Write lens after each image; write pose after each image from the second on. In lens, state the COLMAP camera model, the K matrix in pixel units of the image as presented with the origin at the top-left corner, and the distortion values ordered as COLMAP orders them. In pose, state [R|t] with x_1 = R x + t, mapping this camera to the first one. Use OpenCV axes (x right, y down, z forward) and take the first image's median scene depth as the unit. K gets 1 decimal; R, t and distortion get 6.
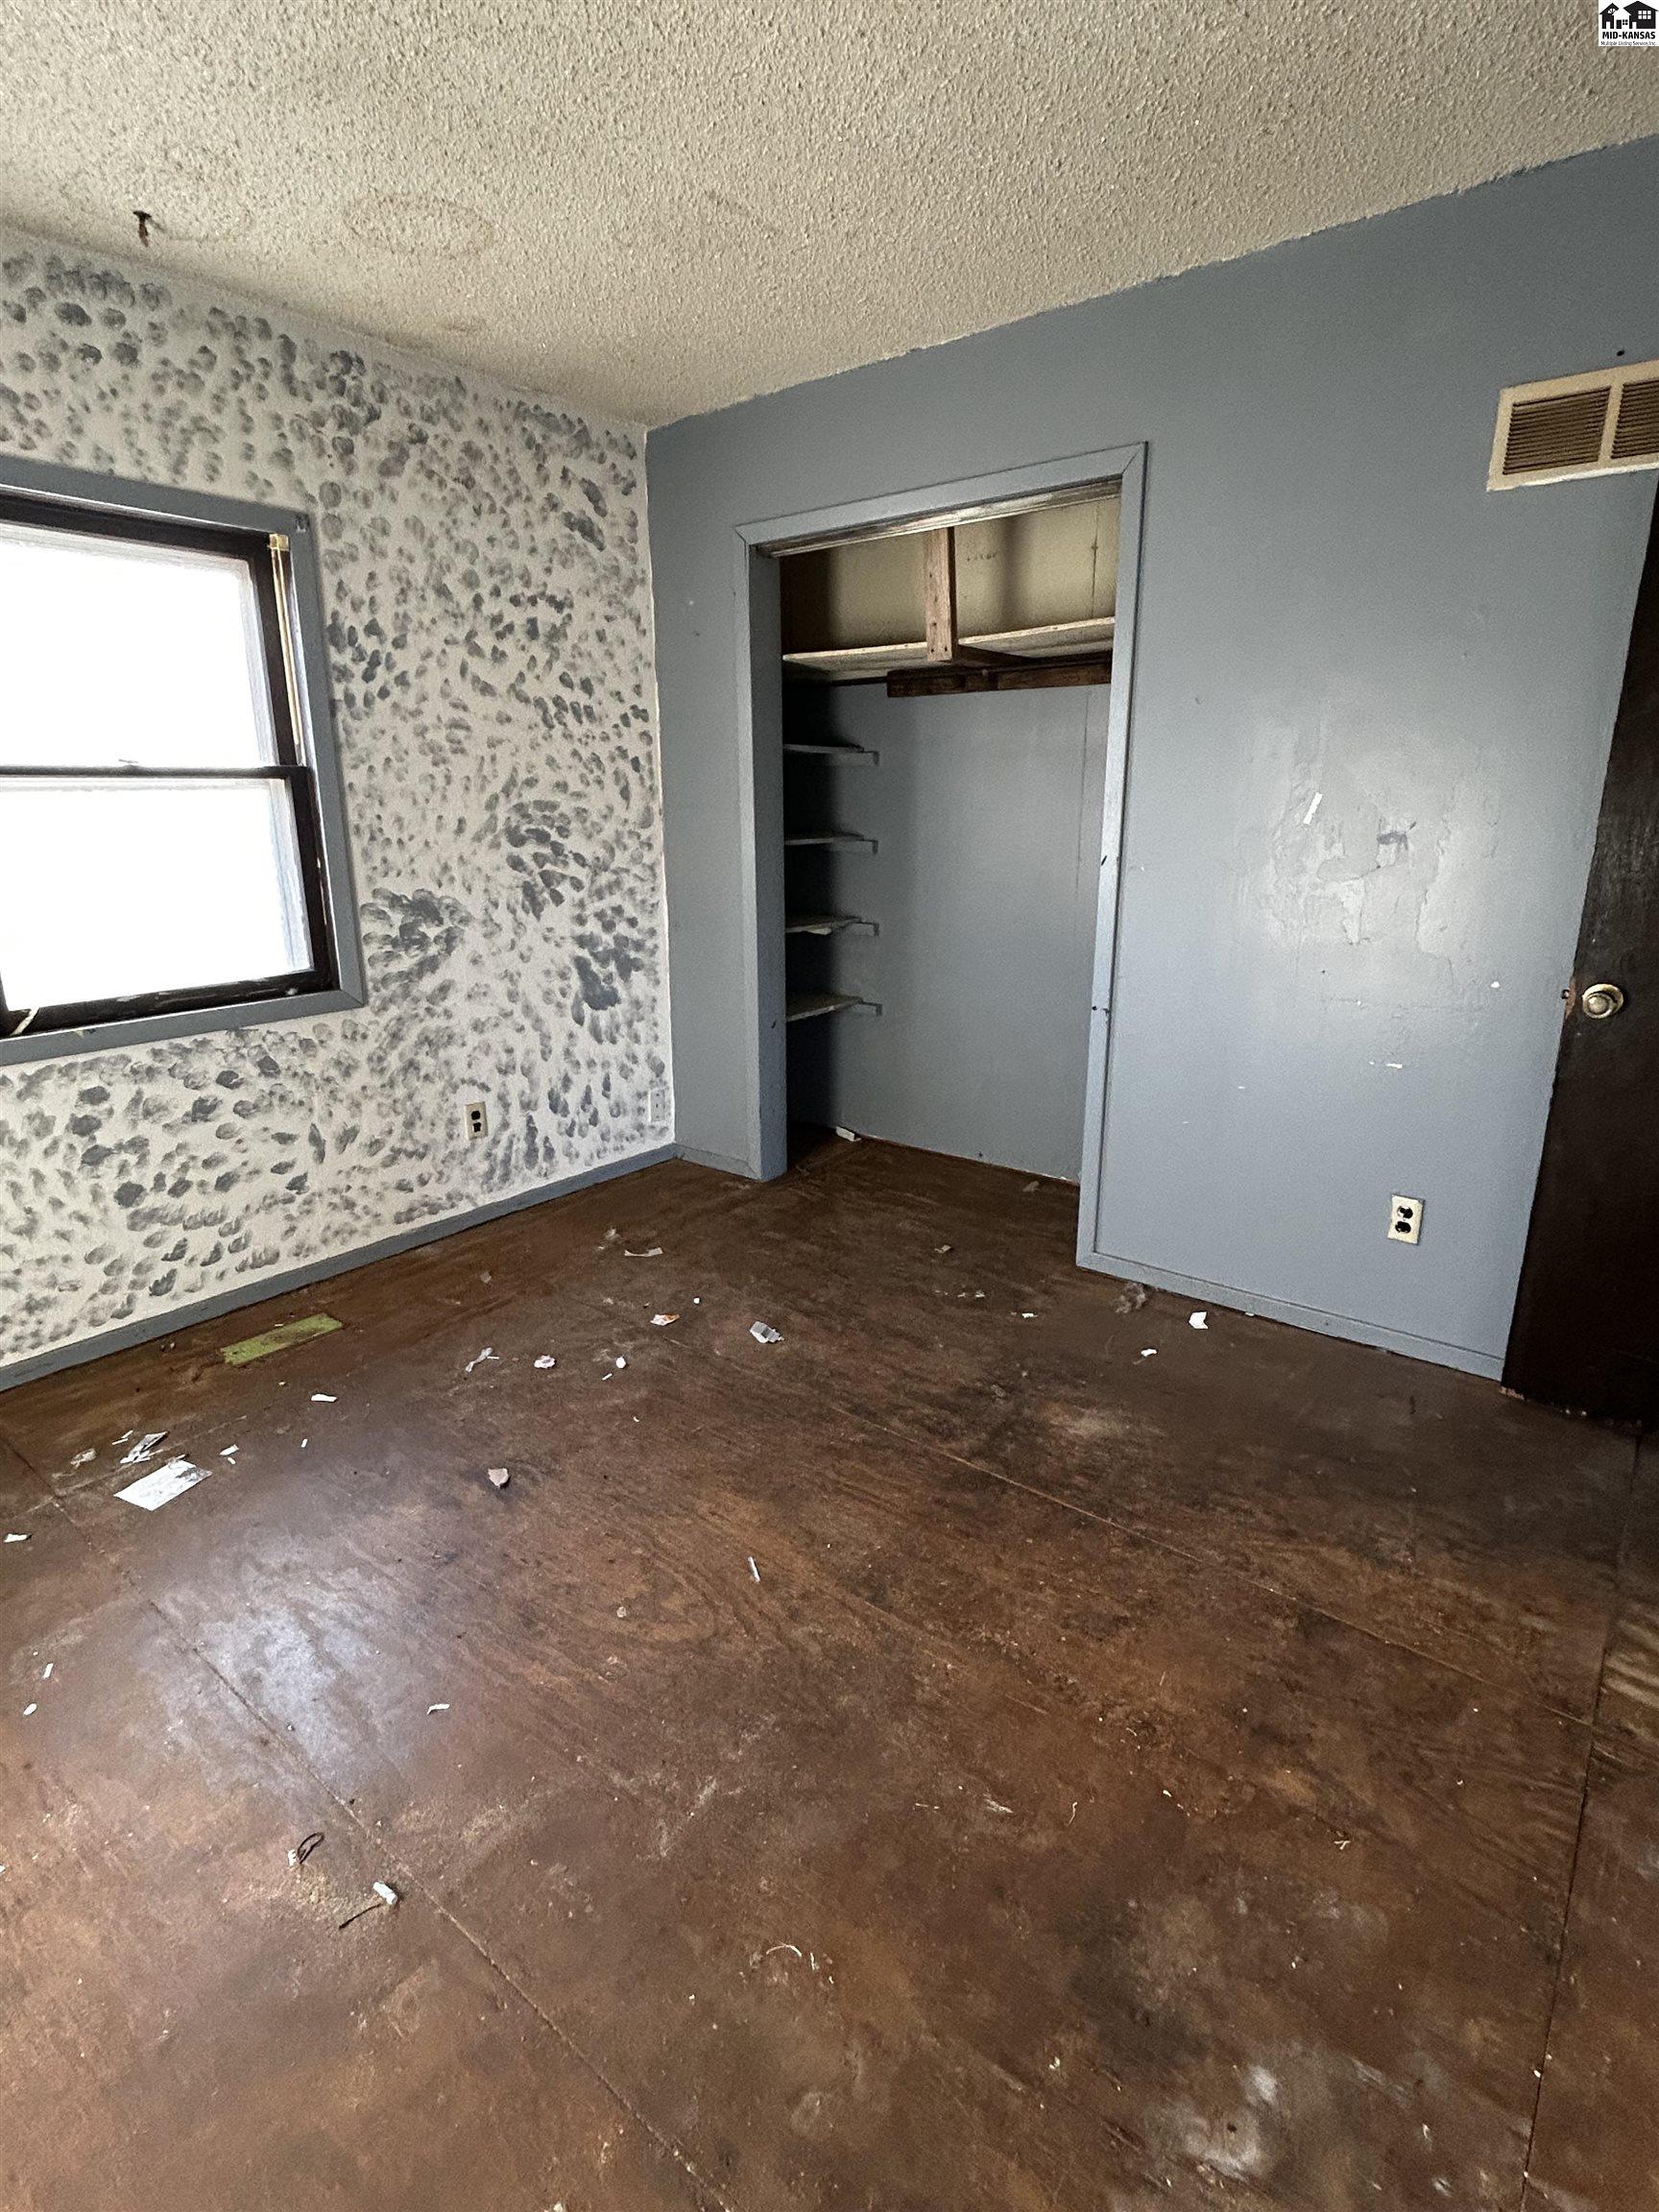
lens RADIAL K [[1118.7, 0, 829.5], [0, 1118.7, 1106.0], [0, 0, 1]] dist [-0.019245, 0.008060]
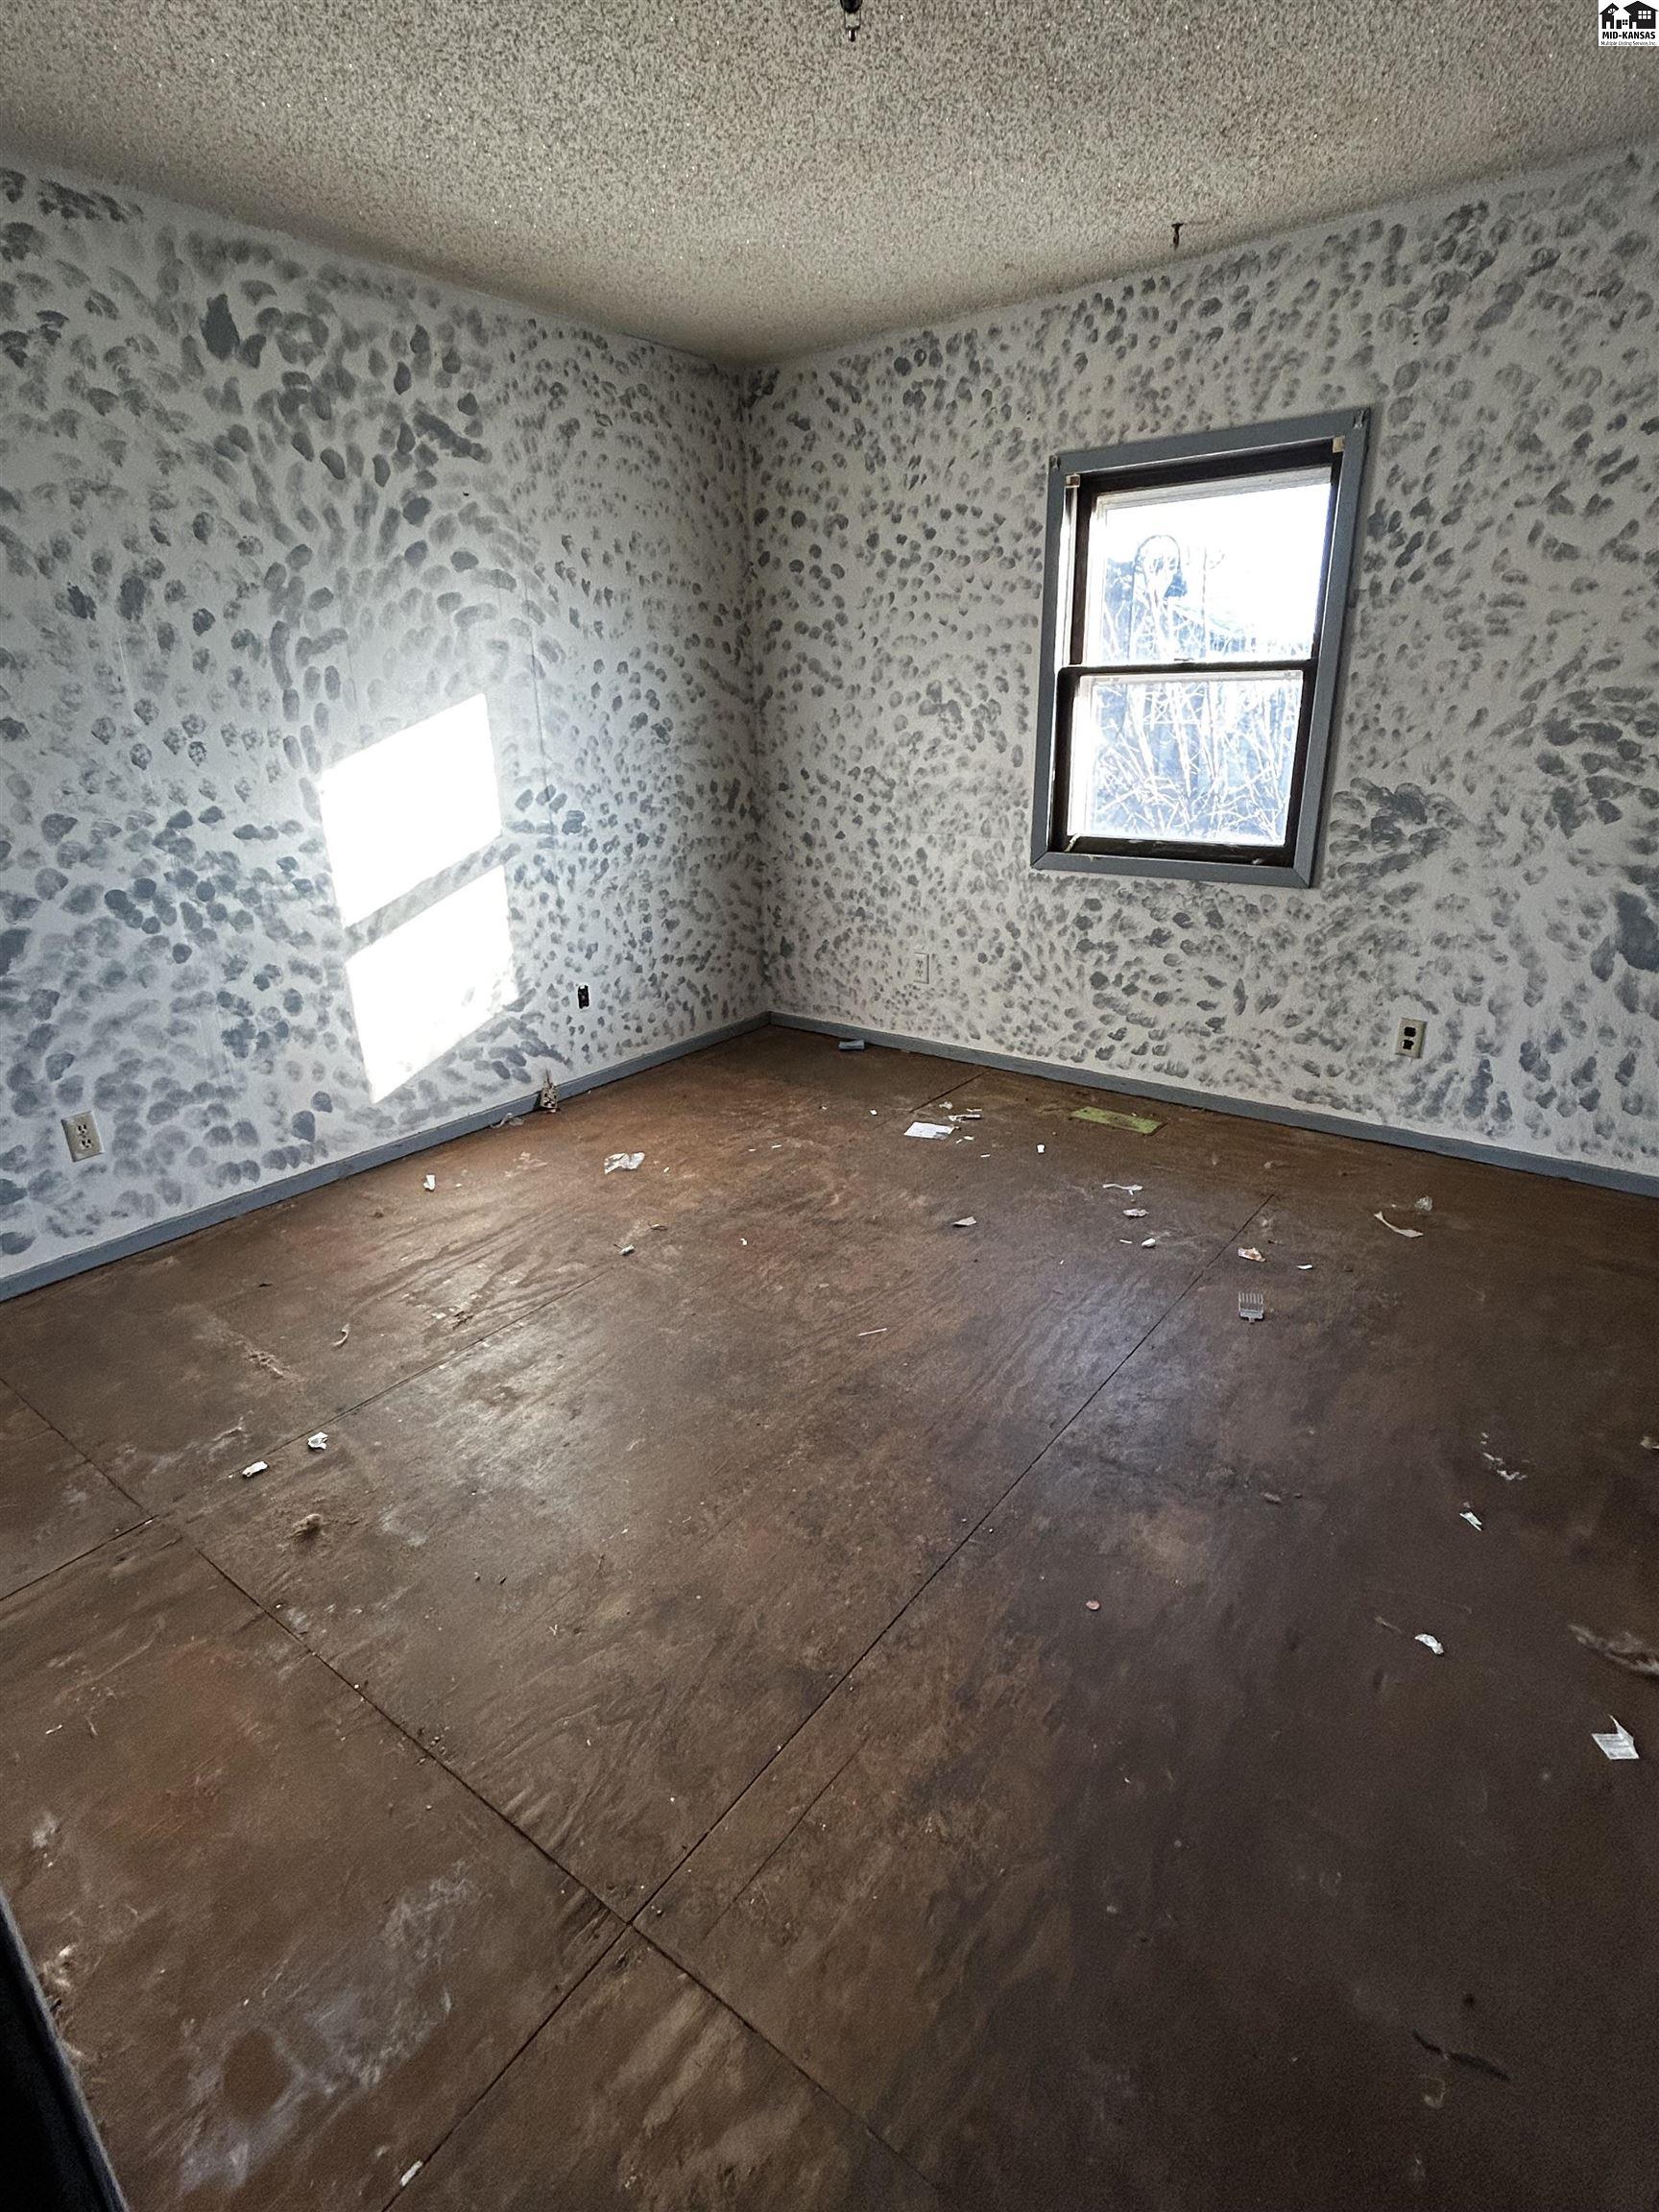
lens RADIAL K [[1121.5, 0, 813.2], [0, 1121.5, 1109.8], [0, 0, 1]] dist [-0.022100, 0.011044]
pose [[0.002020, 0.348625, -0.937260, 0.654690], [-0.246969, 0.908403, 0.337358, -0.139429], [0.969021, 0.230793, 0.087935, 0.492576]]
